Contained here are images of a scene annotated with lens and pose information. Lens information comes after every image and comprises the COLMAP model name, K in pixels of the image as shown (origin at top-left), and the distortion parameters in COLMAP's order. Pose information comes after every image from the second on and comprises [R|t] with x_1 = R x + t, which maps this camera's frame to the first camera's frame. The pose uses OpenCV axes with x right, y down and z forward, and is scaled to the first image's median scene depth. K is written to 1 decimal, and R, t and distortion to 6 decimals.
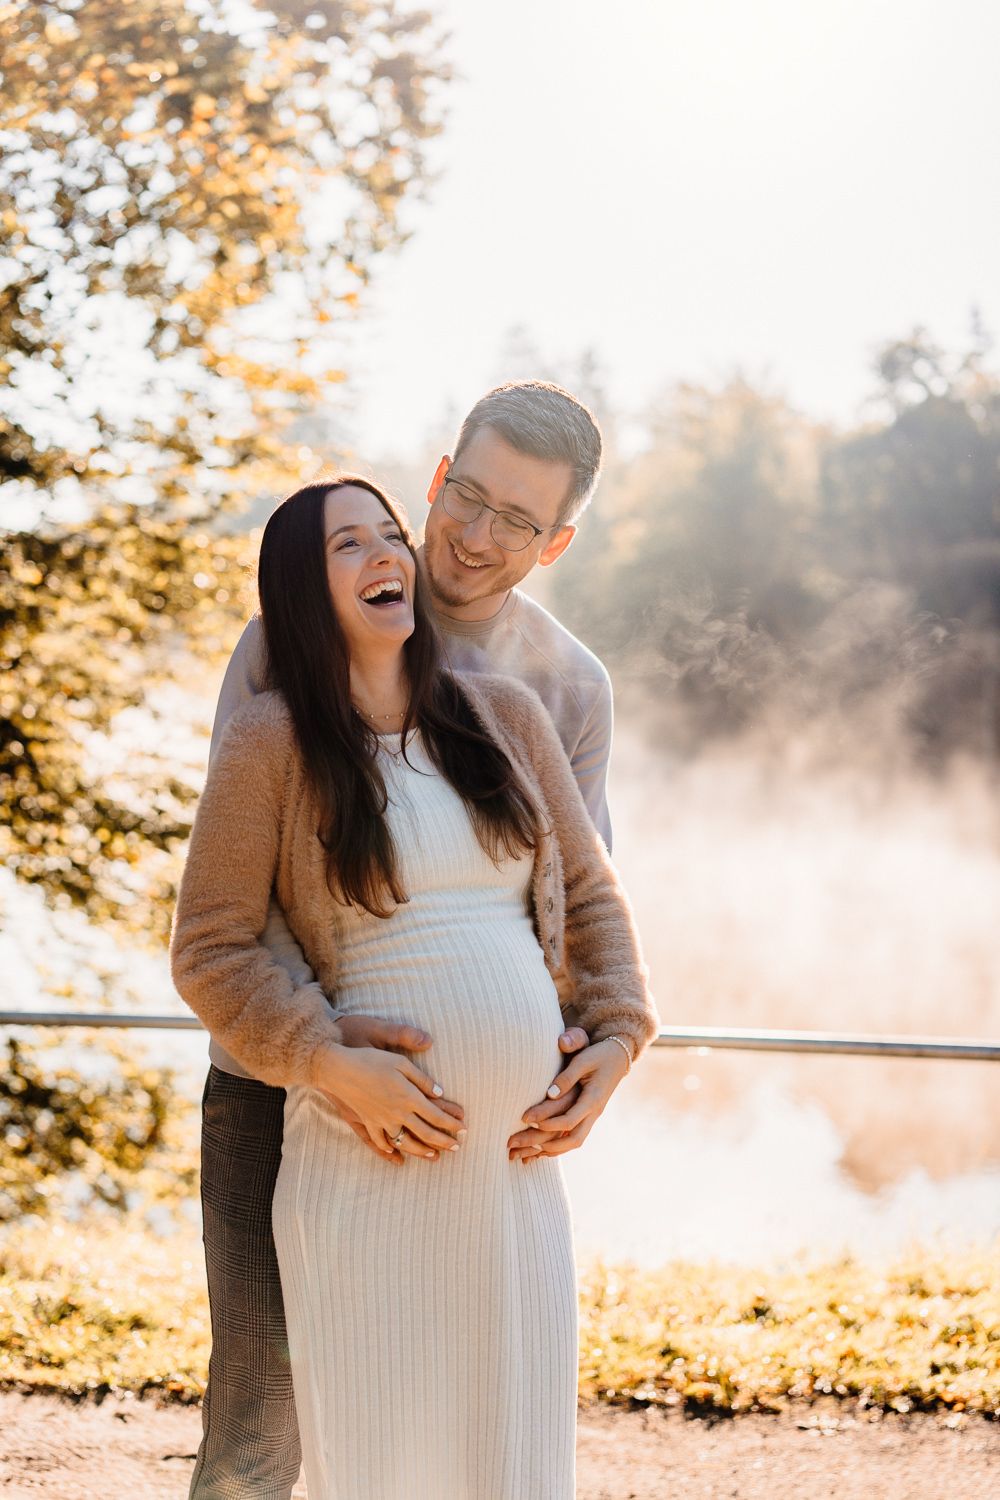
lens RADIAL K [[2206.7, 0, 446.9], [0, 2206.7, 745.9], [0, 0, 1]] dist [0.073582, 0.094680]
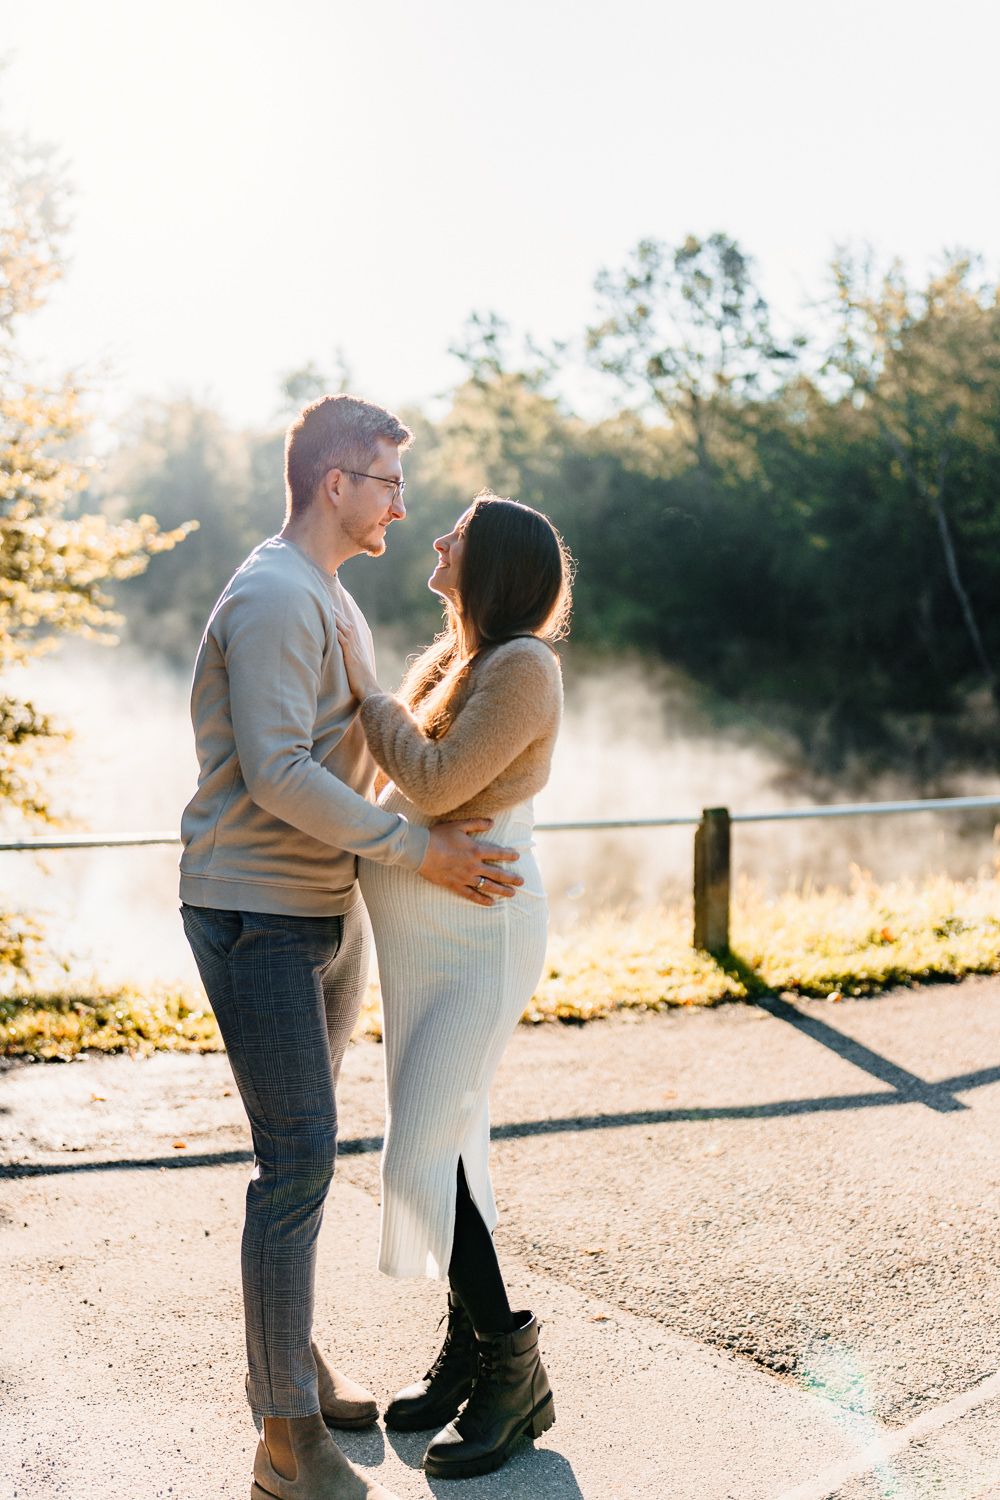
lens RADIAL K [[1544.9, 0, 507.7], [0, 1544.9, 753.7], [0, 0, 1]] dist [0.007664, -0.029311]
pose [[0.942894, -0.053938, 0.328697, -0.255928], [0.032727, 0.997029, 0.069730, -0.009973], [-0.331481, -0.054991, 0.941858, -0.131147]]
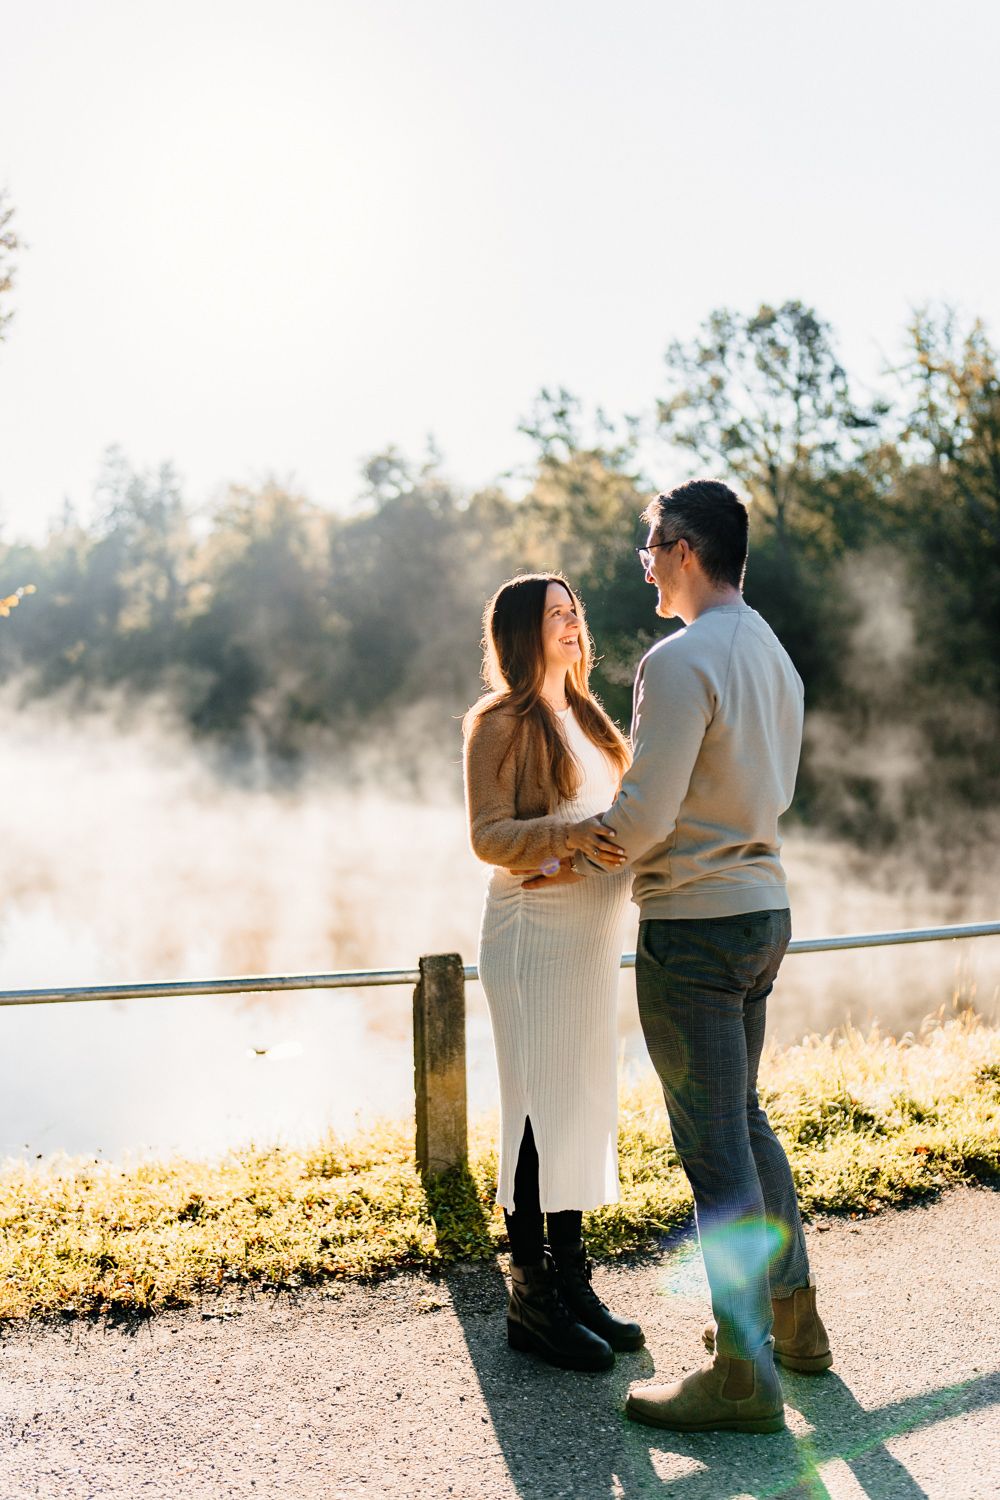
lens RADIAL K [[1544.9, 0, 507.7], [0, 1544.9, 753.7], [0, 0, 1]] dist [0.007664, -0.029311]
pose [[0.962281, -0.050006, 0.267424, 0.073944], [0.047703, 0.998747, 0.015108, 0.001773], [-0.267844, -0.001781, 0.963461, 0.120464]]
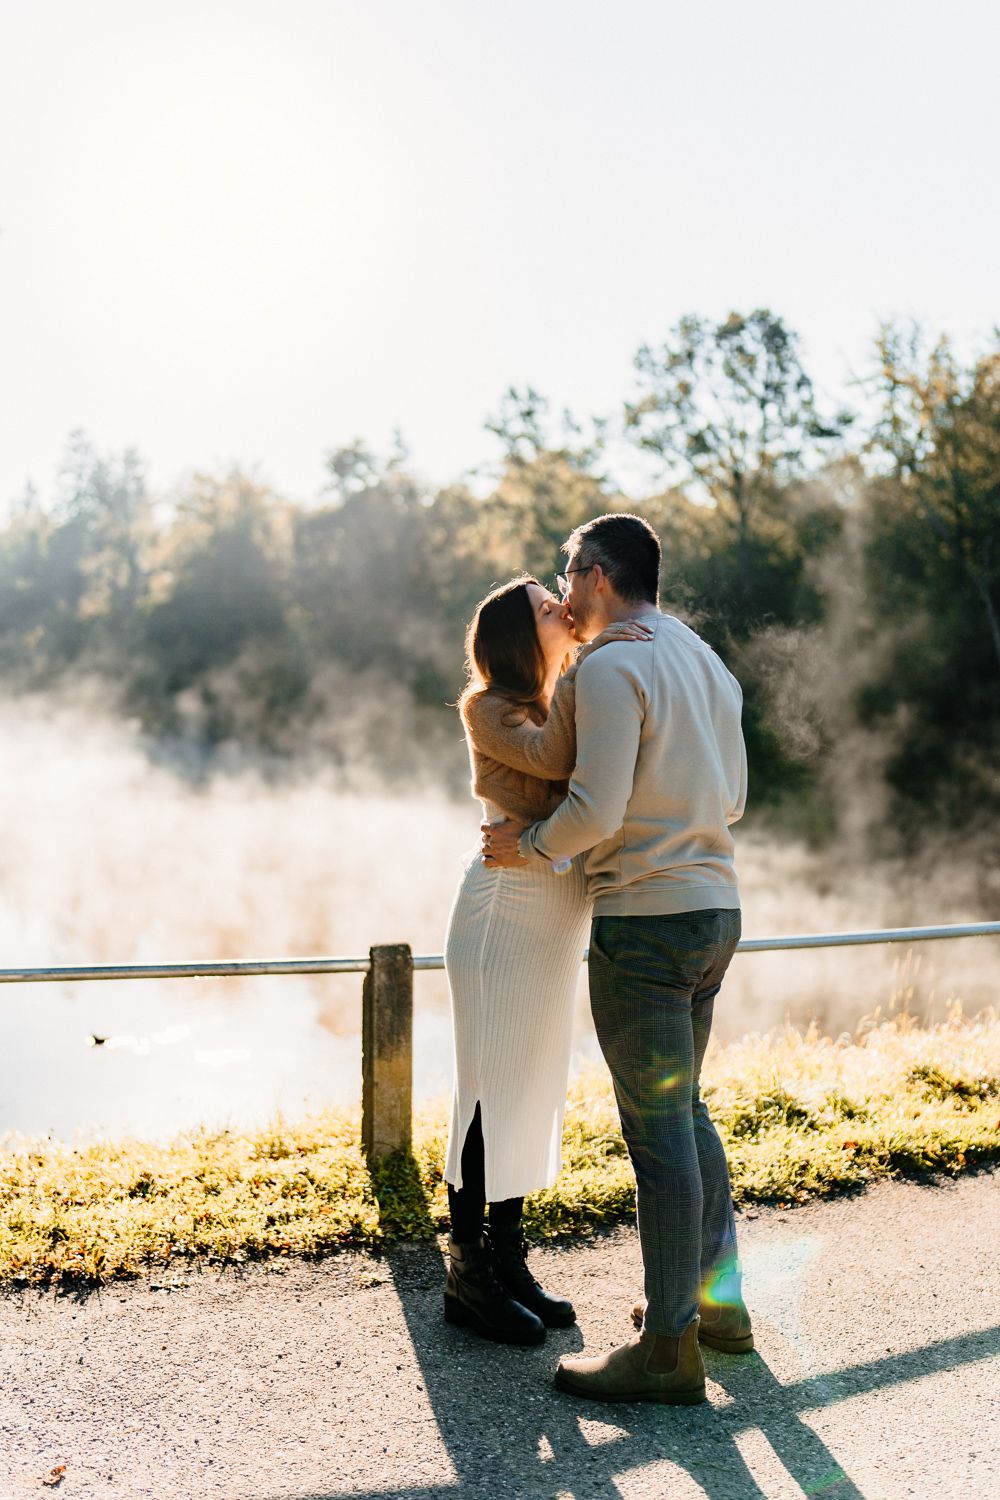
lens RADIAL K [[1544.9, 0, 507.7], [0, 1544.9, 753.7], [0, 0, 1]] dist [0.007664, -0.029311]
pose [[0.955760, -0.023697, 0.293192, 0.069736], [0.019437, 0.999659, 0.017437, 0.001019], [-0.293505, -0.010967, 0.955895, 0.097054]]
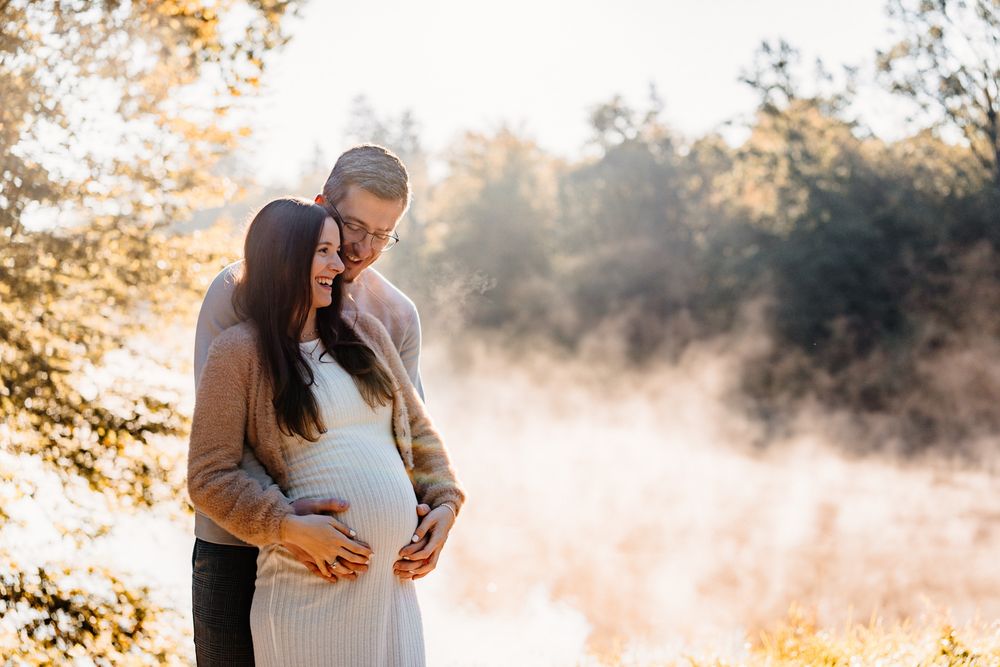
lens RADIAL K [[1472.2, 0, 500.0], [0, 1472.2, 333.5], [0, 0, 1]] dist [0.060499, 0.096006]
pose [[0.992077, -0.022987, 0.123509, -0.010699], [0.026328, 0.999328, -0.025485, 0.009078], [-0.122840, 0.028535, 0.992016, -0.075407]]
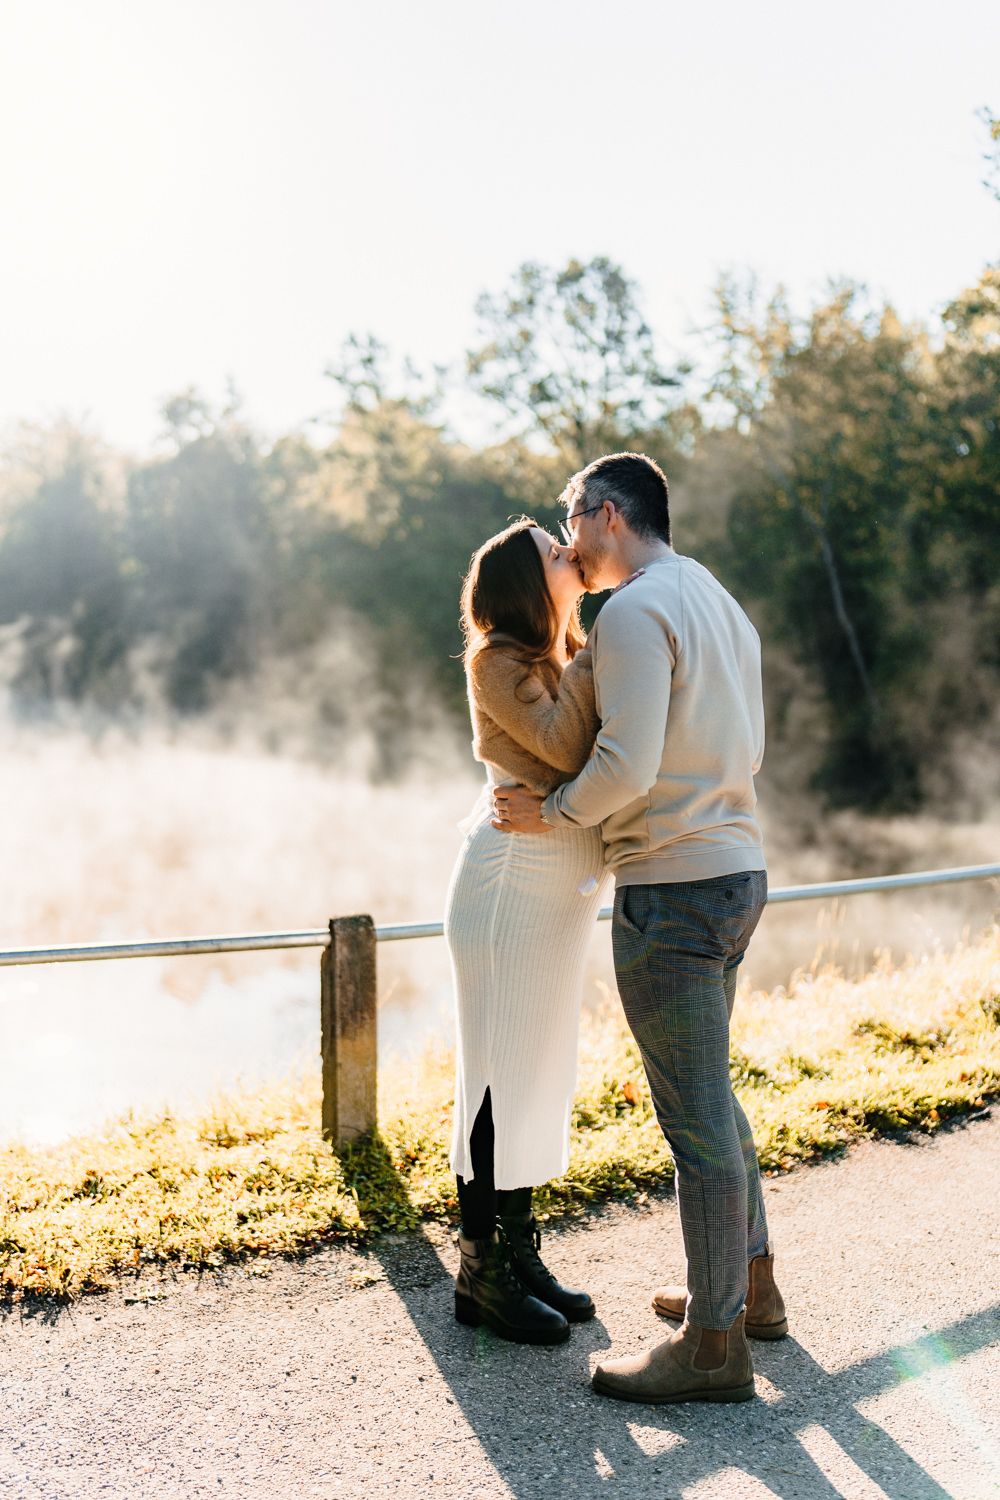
lens RADIAL K [[1544.9, 0, 507.7], [0, 1544.9, 753.7], [0, 0, 1]] dist [0.007664, -0.029311]
pose [[0.919911, -0.050988, 0.388797, 0.029265], [0.033456, 0.998100, 0.051736, -0.001560], [-0.390696, -0.034585, 0.919870, 0.160085]]
